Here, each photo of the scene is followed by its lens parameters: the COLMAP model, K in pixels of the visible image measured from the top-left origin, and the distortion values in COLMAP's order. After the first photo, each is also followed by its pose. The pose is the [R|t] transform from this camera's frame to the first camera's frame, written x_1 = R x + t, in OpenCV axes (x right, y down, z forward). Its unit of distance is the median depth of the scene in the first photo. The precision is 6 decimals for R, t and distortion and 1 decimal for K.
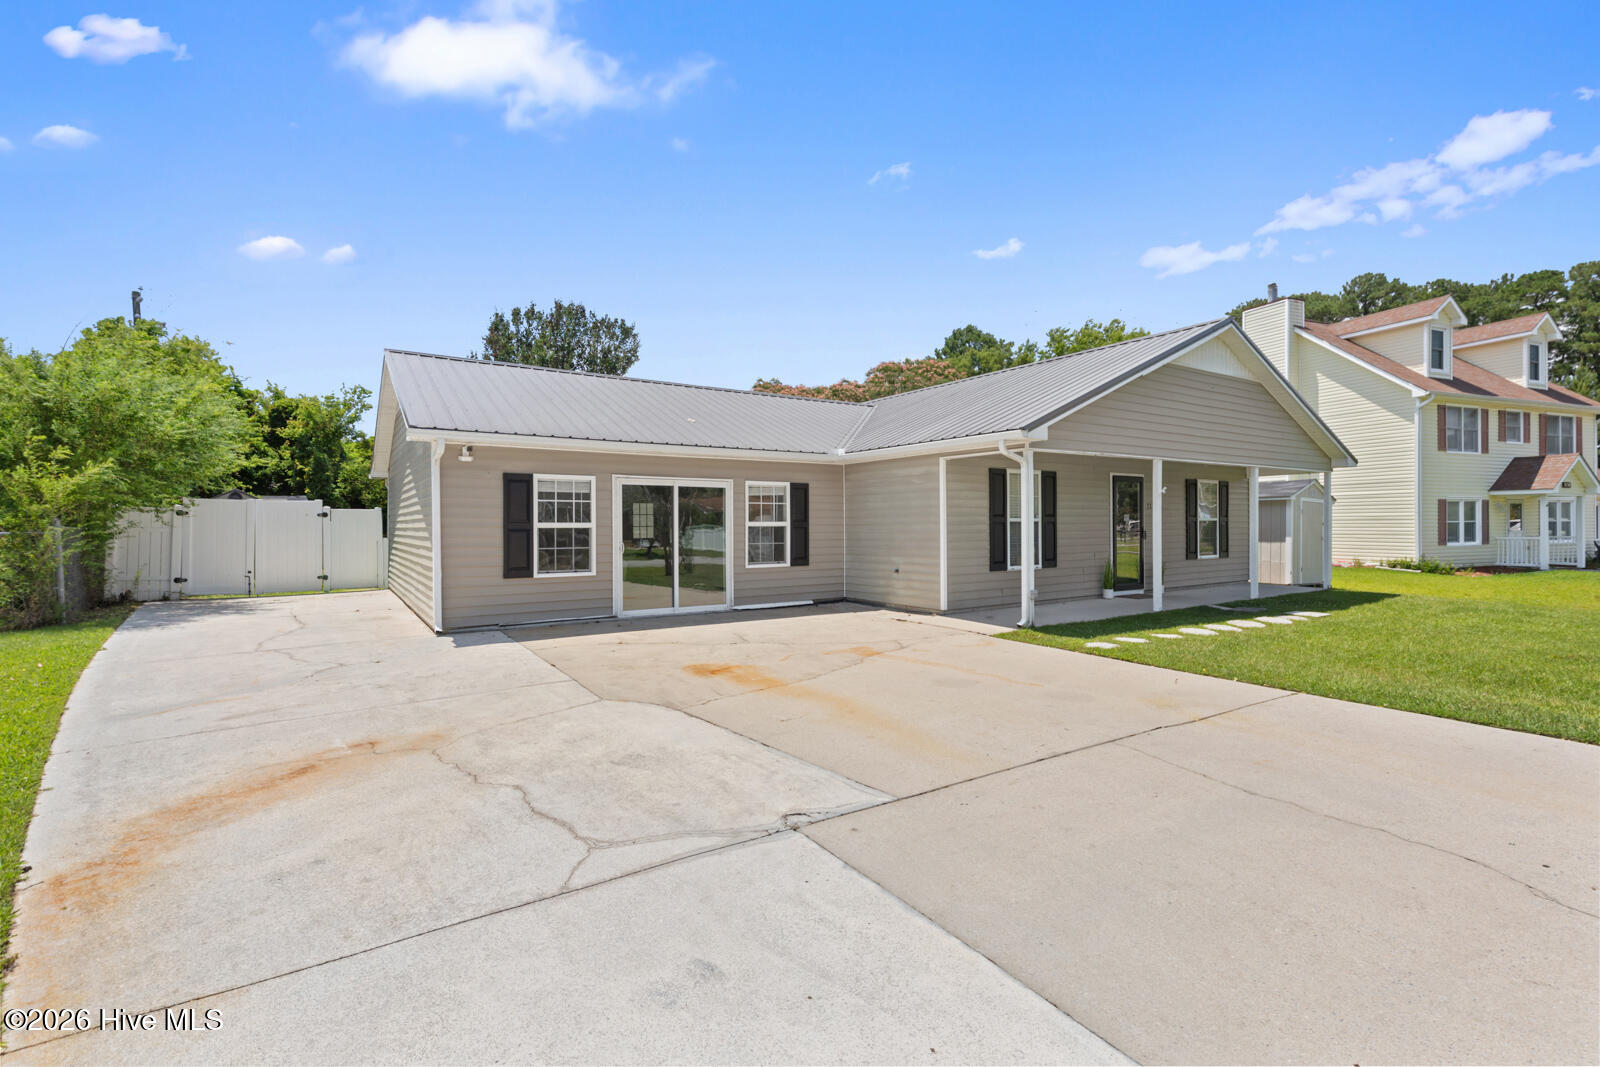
lens RADIAL K [[736.4, 0, 813.7], [0, 736.4, 548.8], [0, 0, 1]] dist [0.002173, 0.000176]
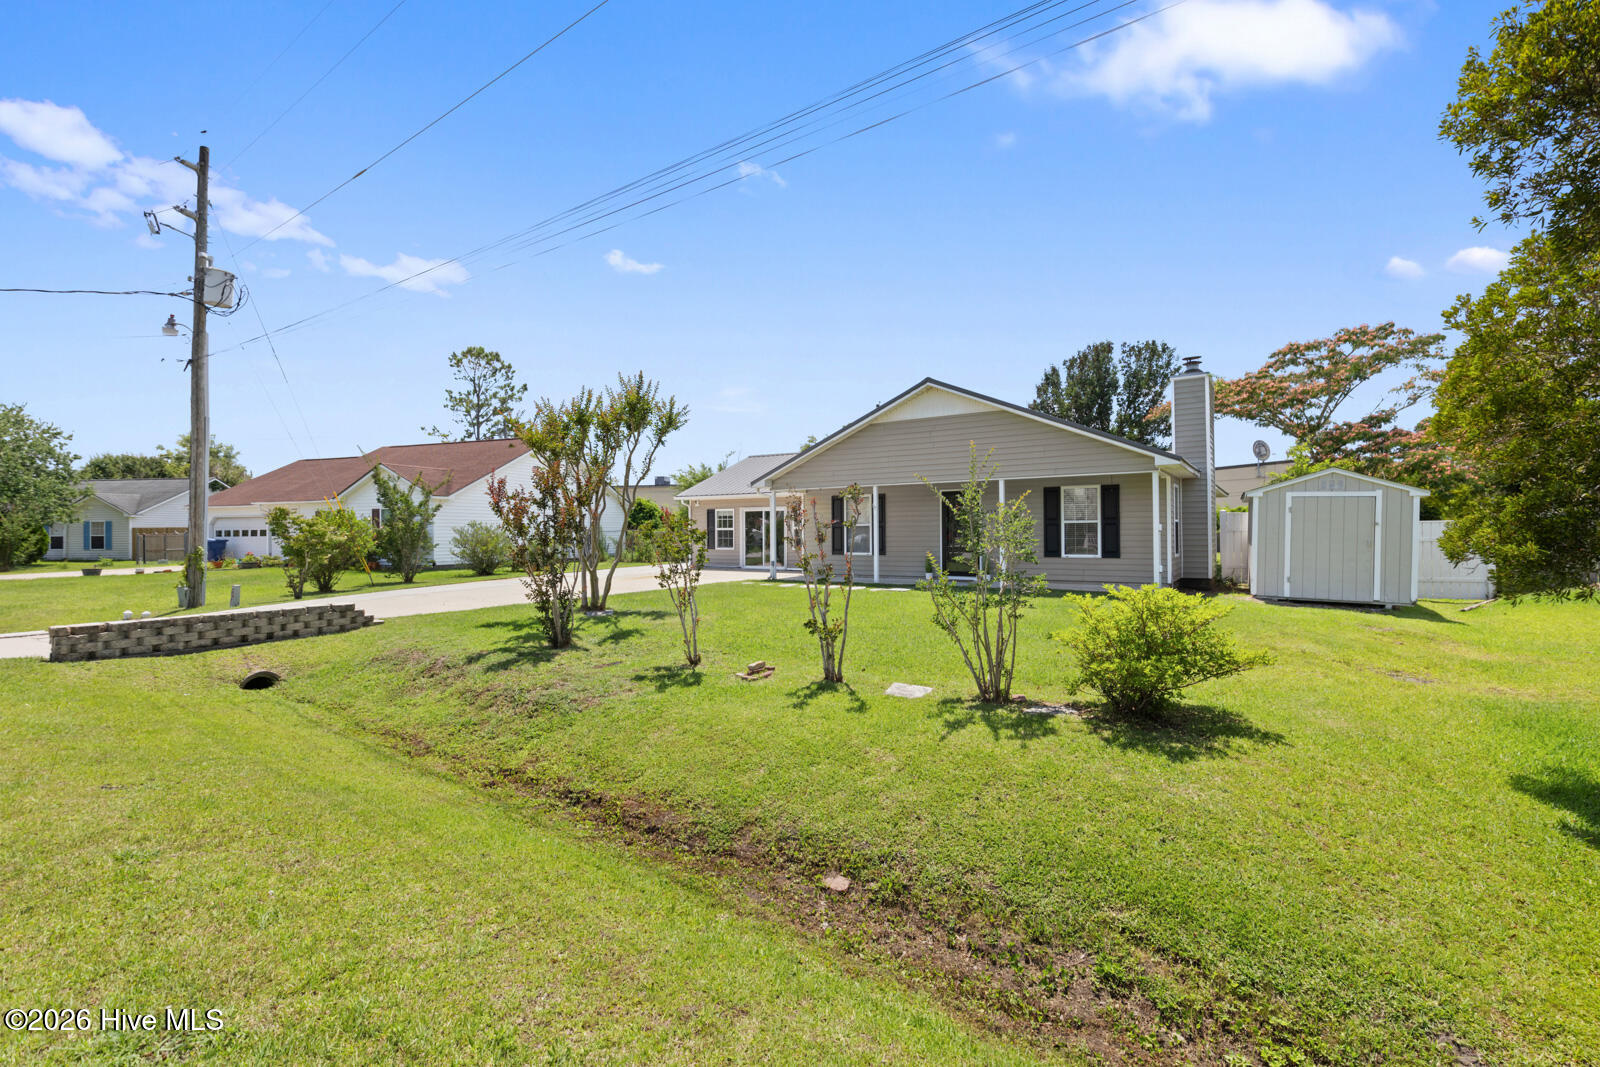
lens RADIAL K [[736.4, 0, 813.7], [0, 736.4, 548.8], [0, 0, 1]] dist [0.002173, 0.000176]
pose [[0.377877, 0.025013, -0.925518, 1.915744], [-0.022767, 0.999584, 0.017720, -0.014234], [0.925576, 0.014375, 0.378289, 0.306365]]
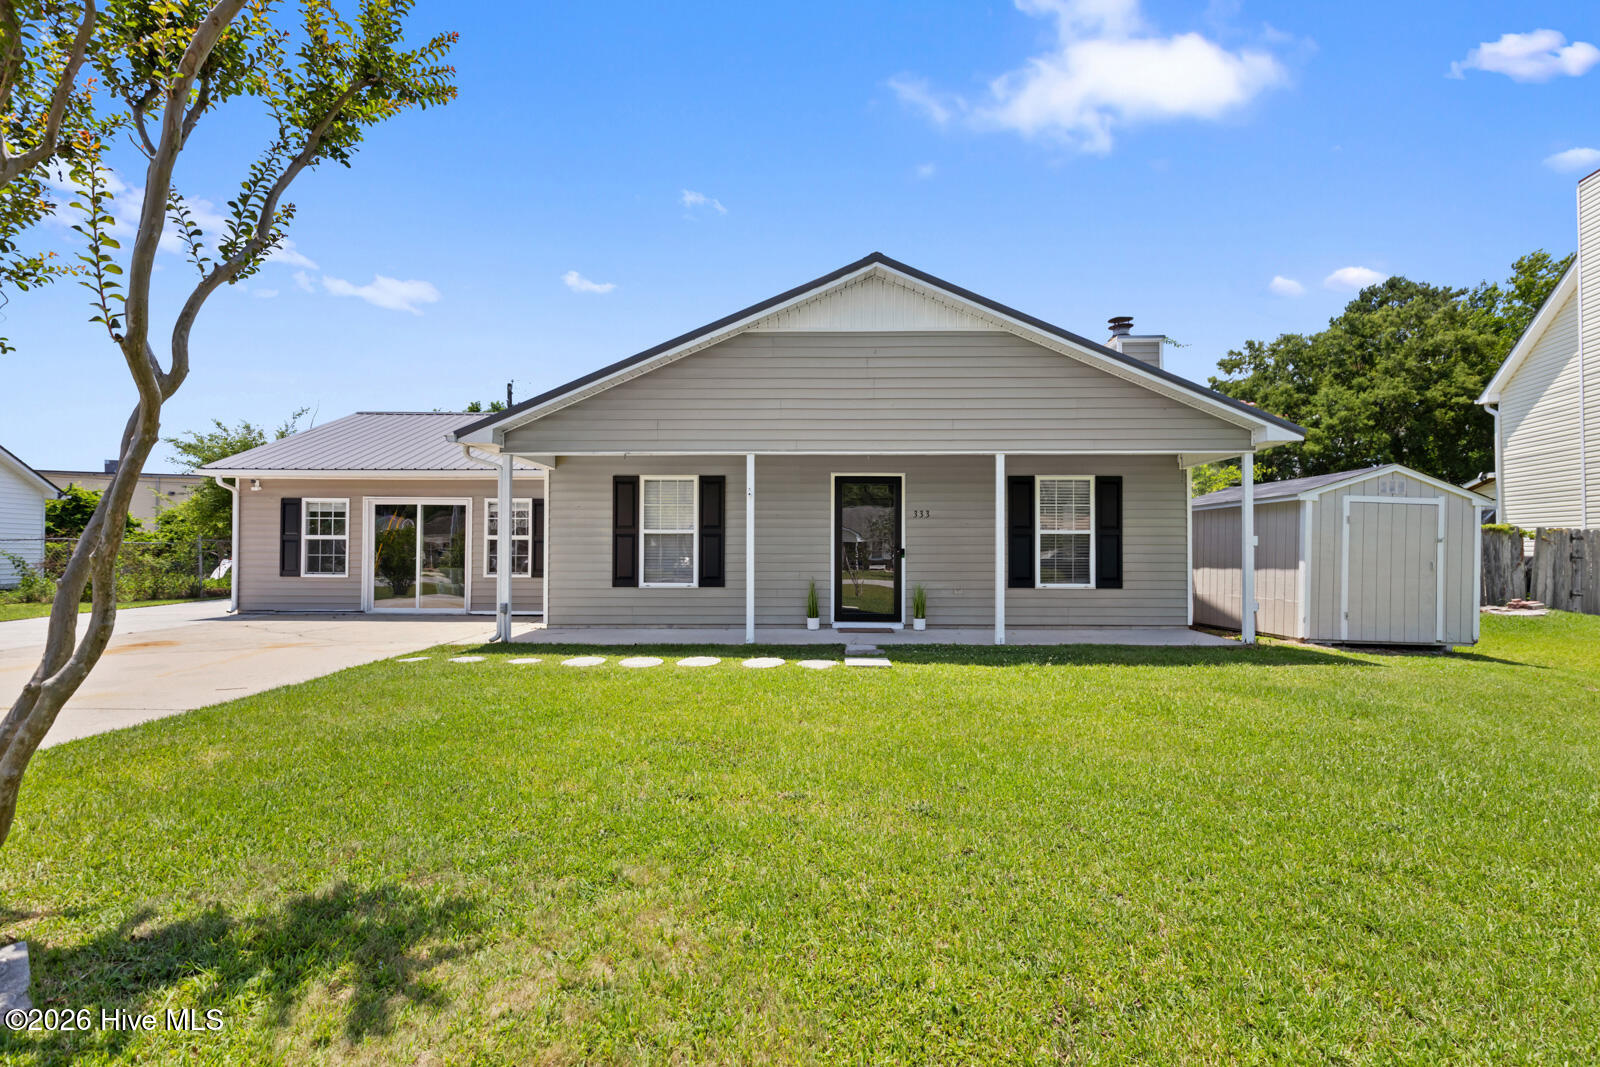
lens RADIAL K [[736.4, 0, 813.7], [0, 736.4, 548.8], [0, 0, 1]] dist [0.002173, 0.000176]
pose [[0.813575, 0.007170, -0.581416, 1.014429], [-0.025023, 0.999429, -0.022691, -0.003384], [0.580922, 0.033010, 0.813290, 0.410585]]
